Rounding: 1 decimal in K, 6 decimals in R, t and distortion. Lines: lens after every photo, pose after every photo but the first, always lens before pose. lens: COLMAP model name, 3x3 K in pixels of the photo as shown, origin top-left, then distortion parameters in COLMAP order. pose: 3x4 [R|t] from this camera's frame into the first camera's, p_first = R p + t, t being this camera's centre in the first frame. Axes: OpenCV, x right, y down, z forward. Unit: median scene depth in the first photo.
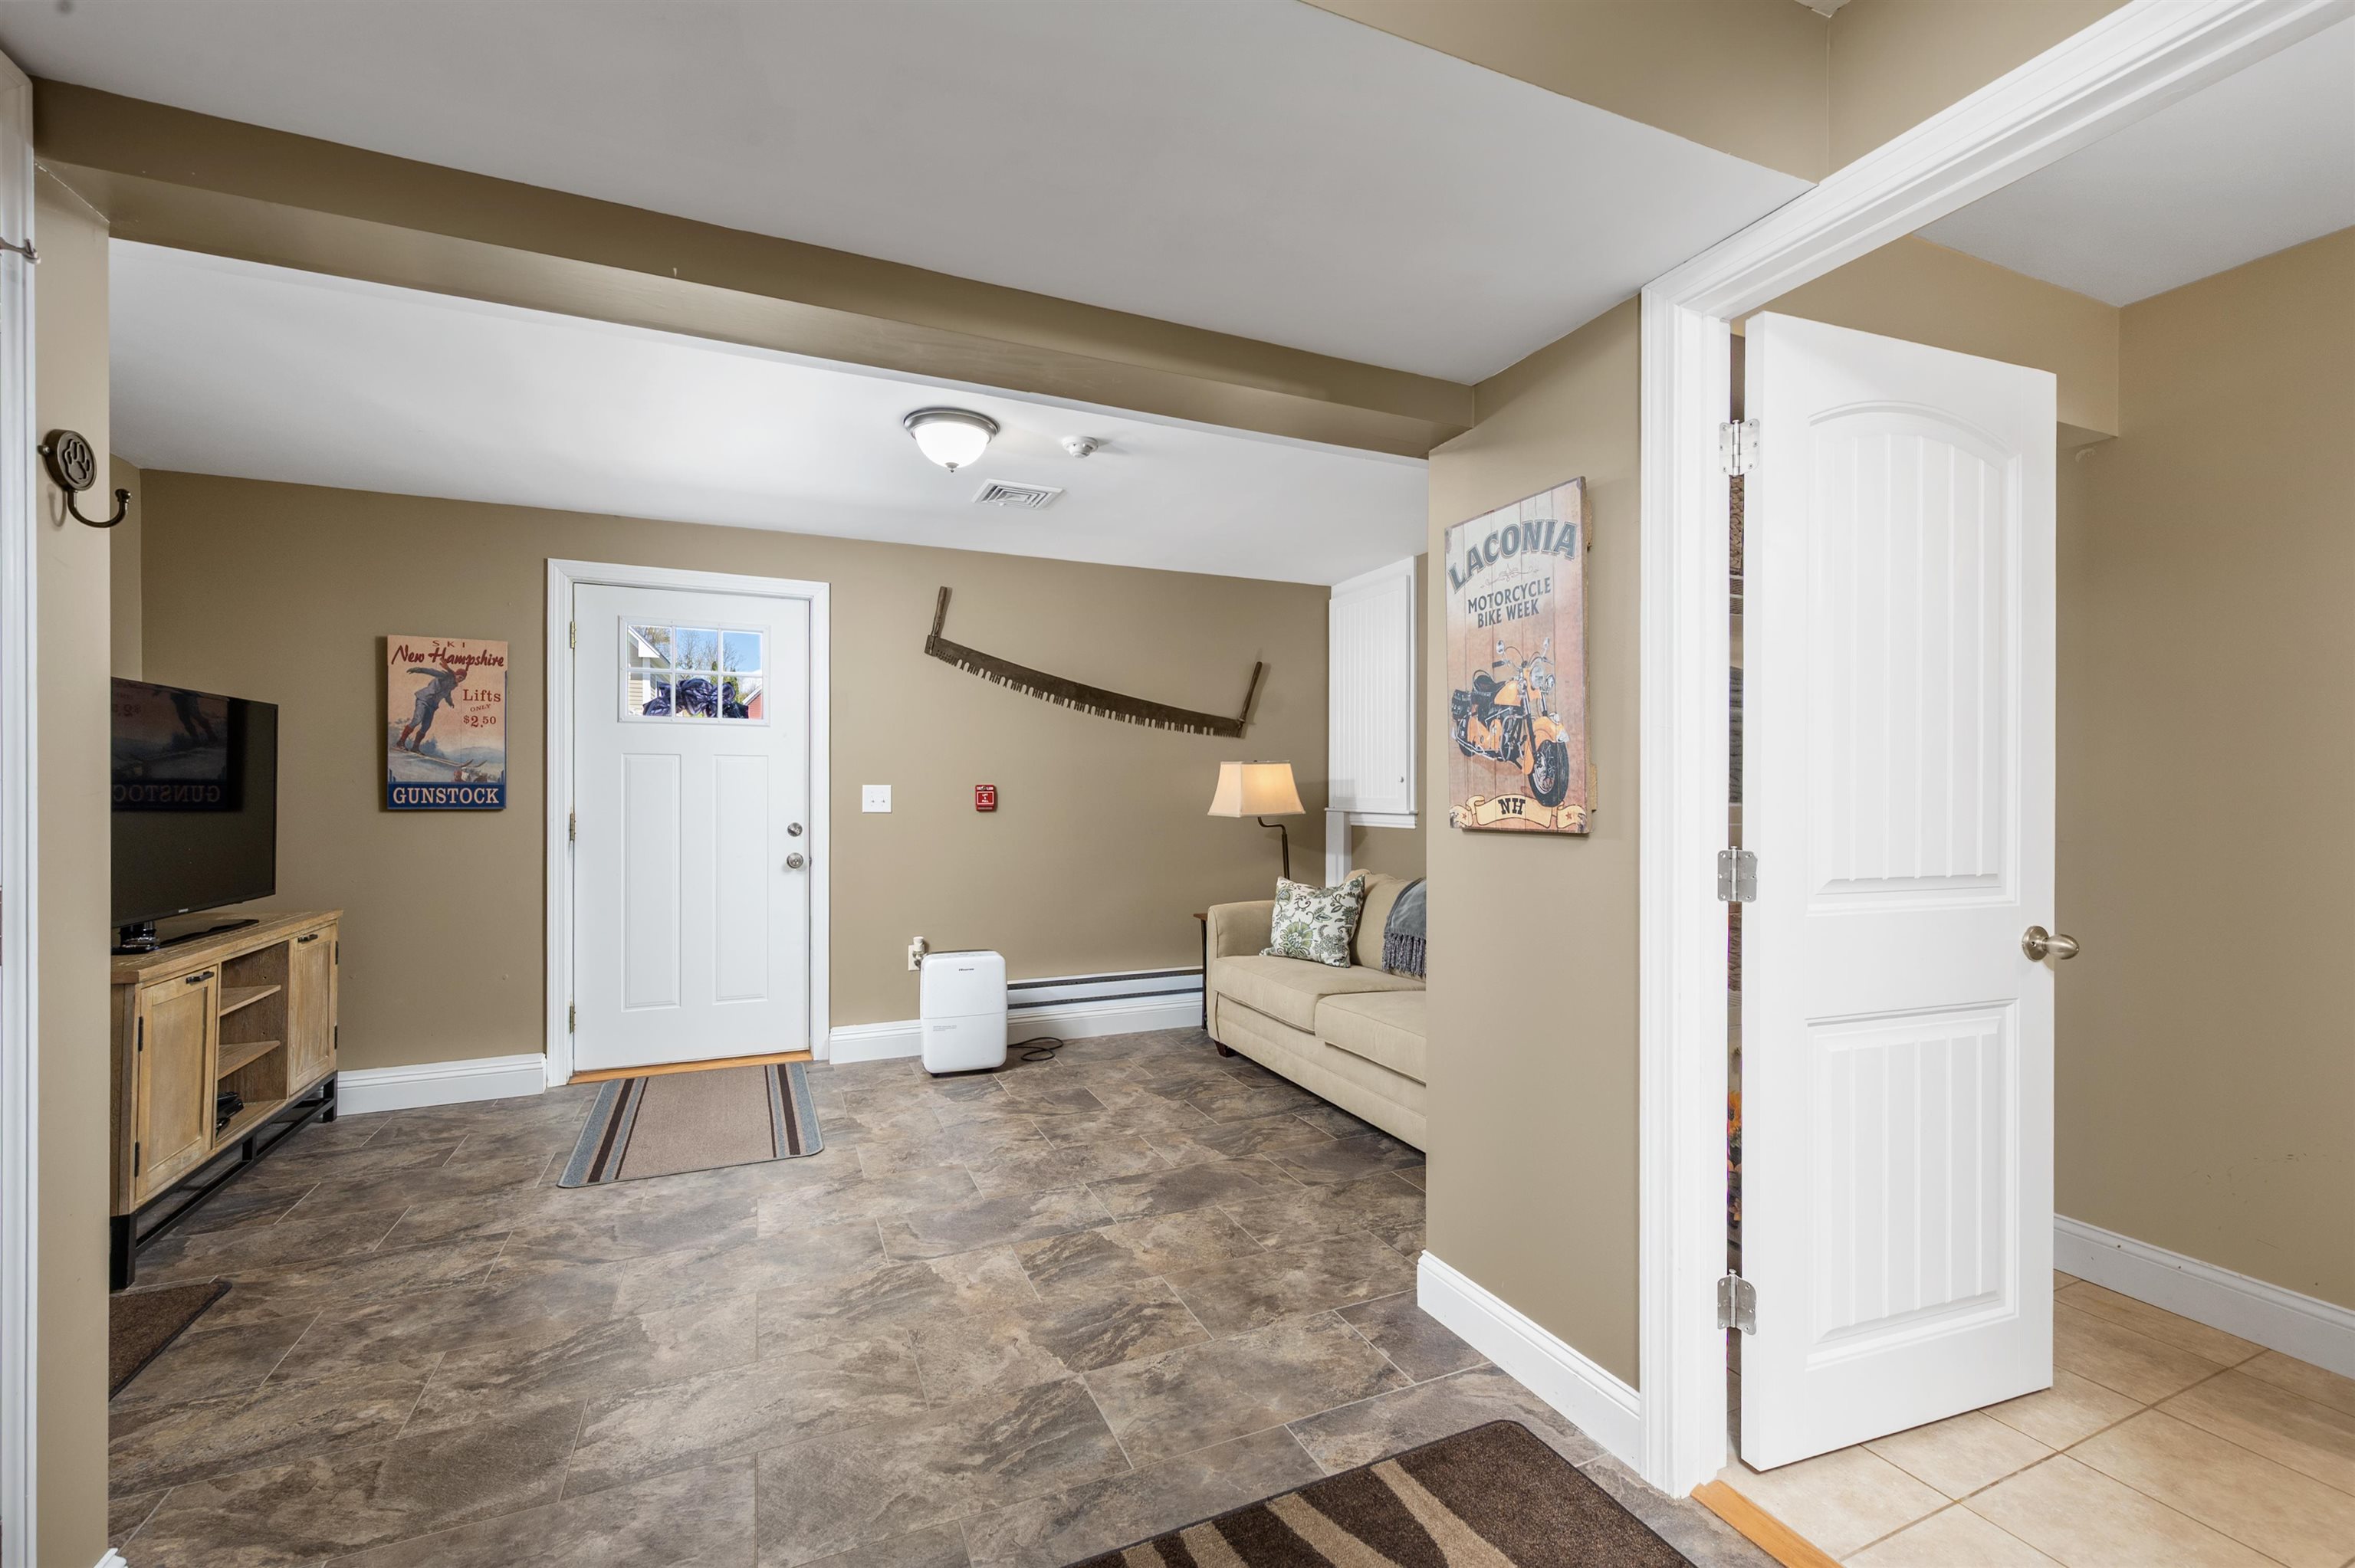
lens RADIAL K [[956.9, 0, 1171.7], [0, 956.9, 791.6], [0, 0, 1]] dist [-0.000348, -0.000009]
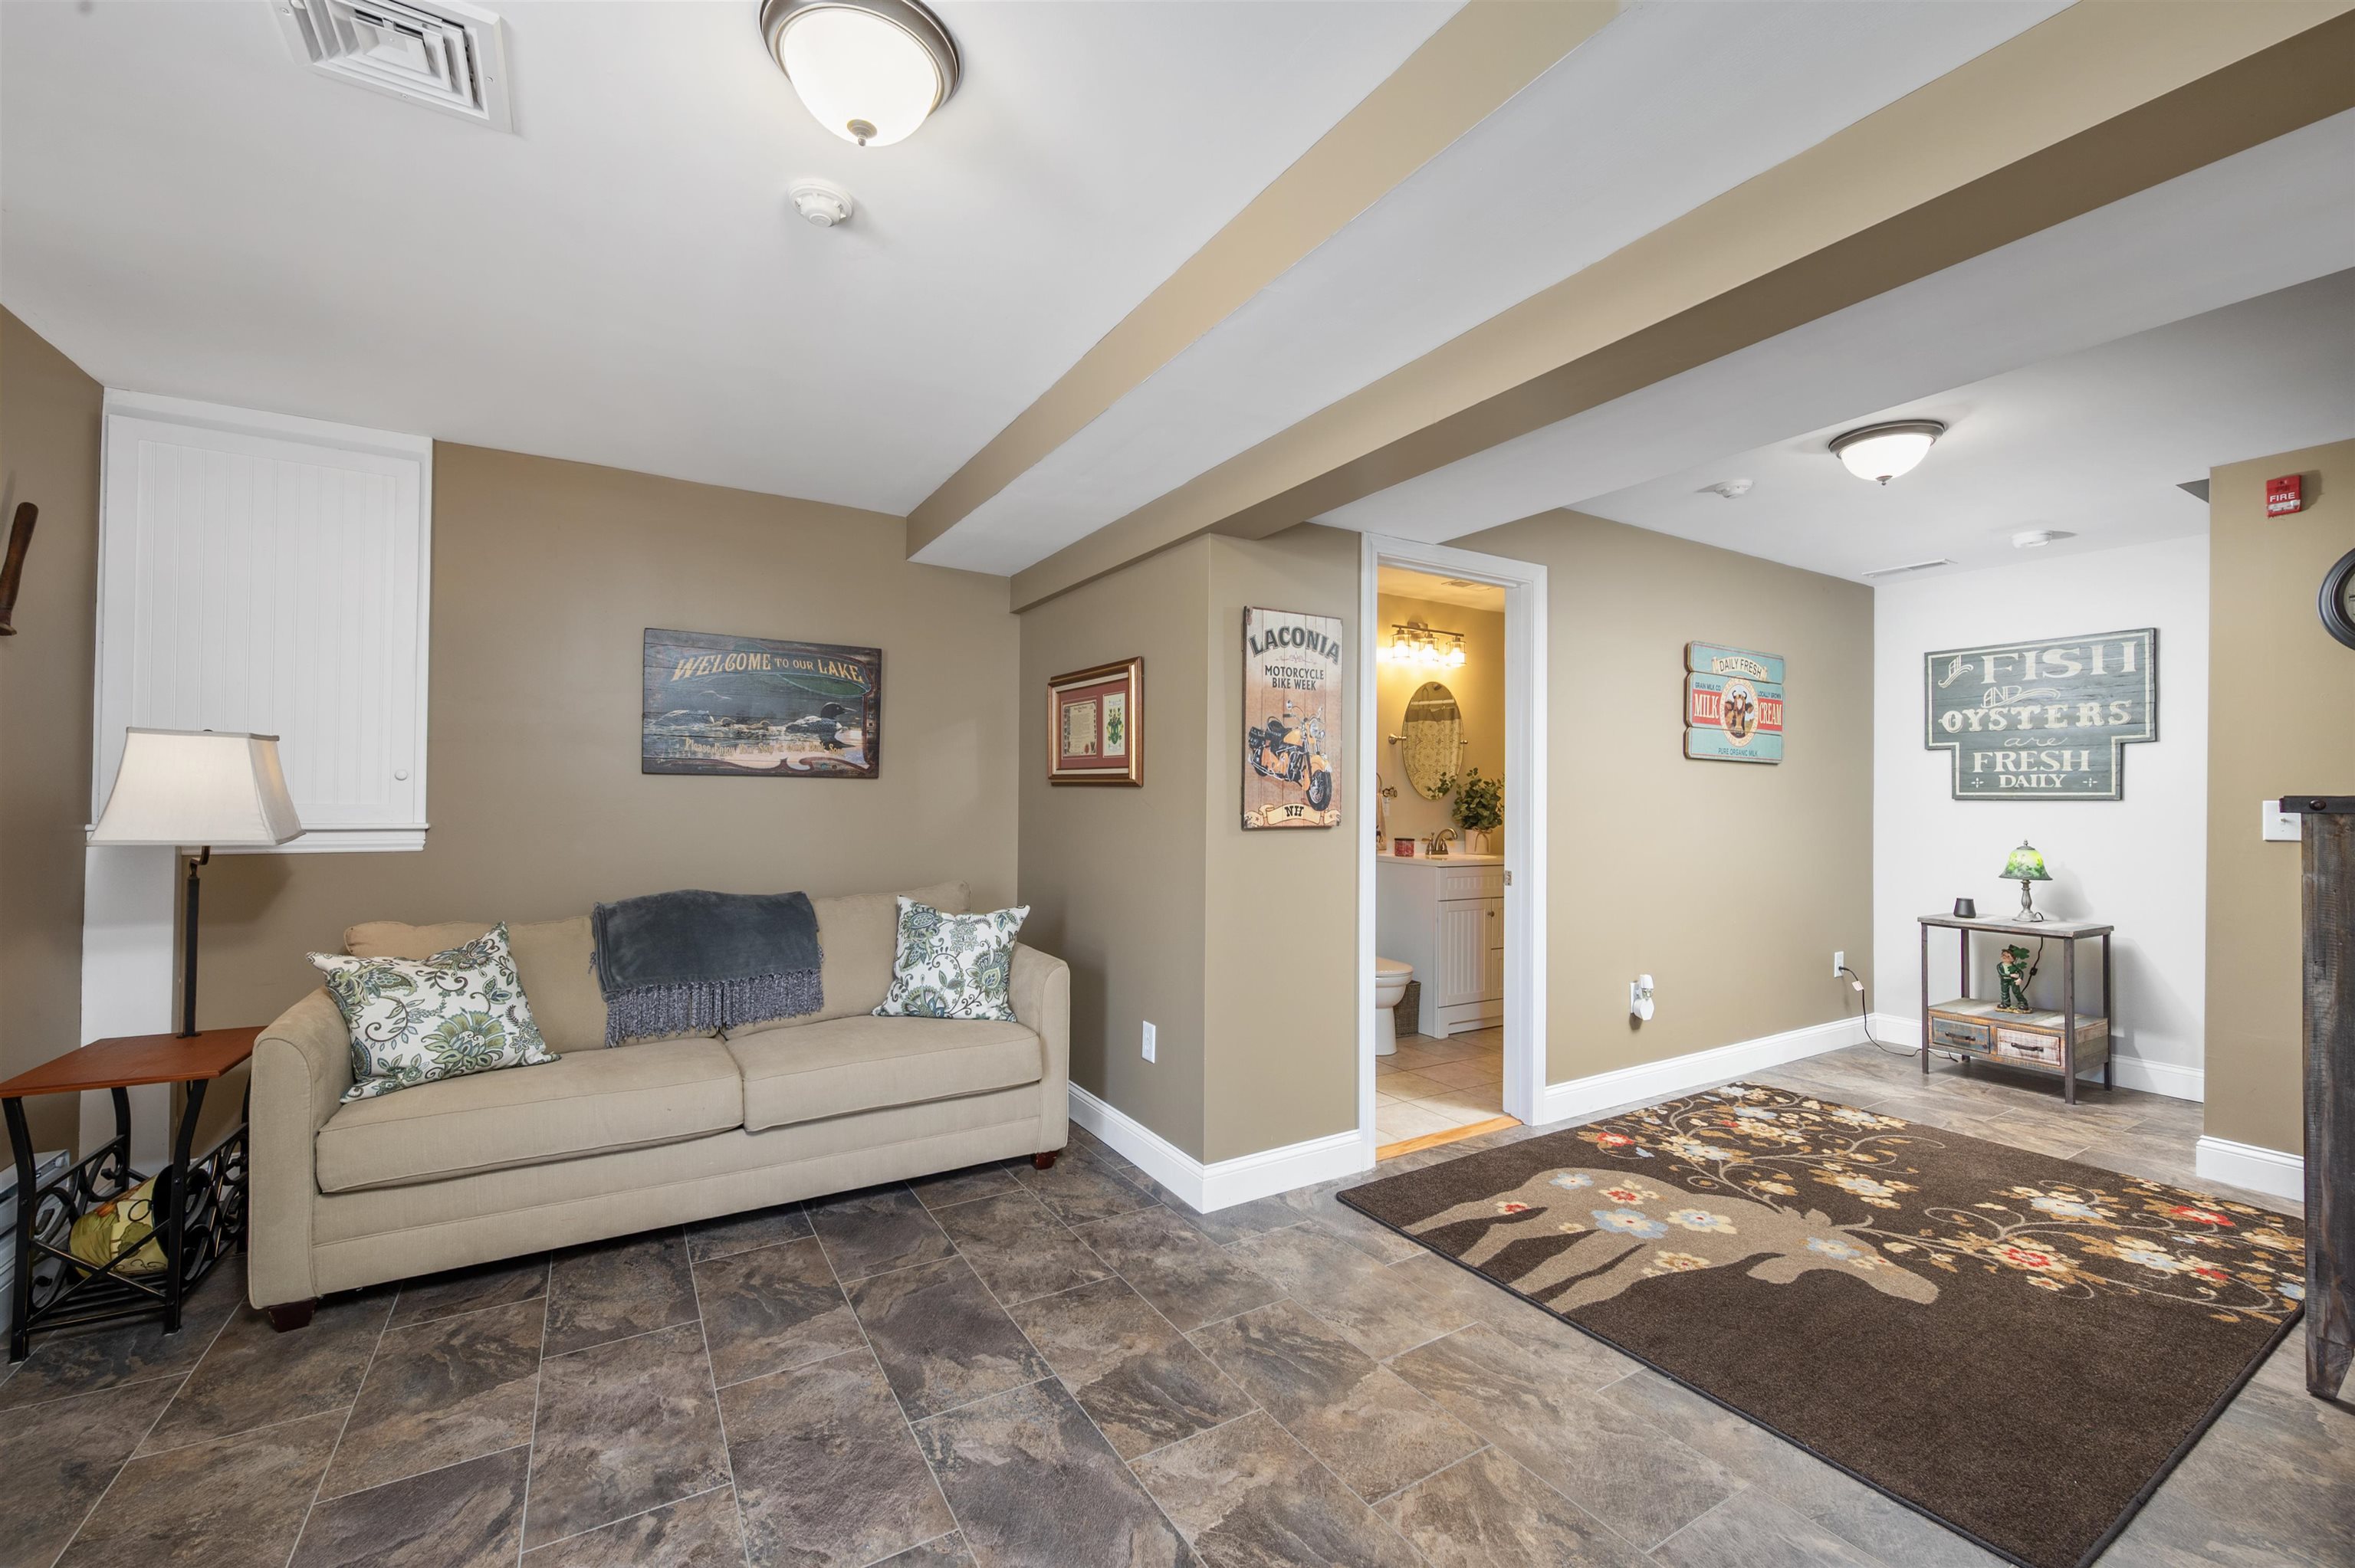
lens RADIAL K [[956.9, 0, 1171.7], [0, 956.9, 791.6], [0, 0, 1]] dist [-0.000348, -0.000009]
pose [[-0.132924, 0.008708, 0.991088, -1.082121], [-0.007889, 0.999920, -0.009844, 0.000680], [-0.991095, -0.009128, -0.132845, 1.342591]]
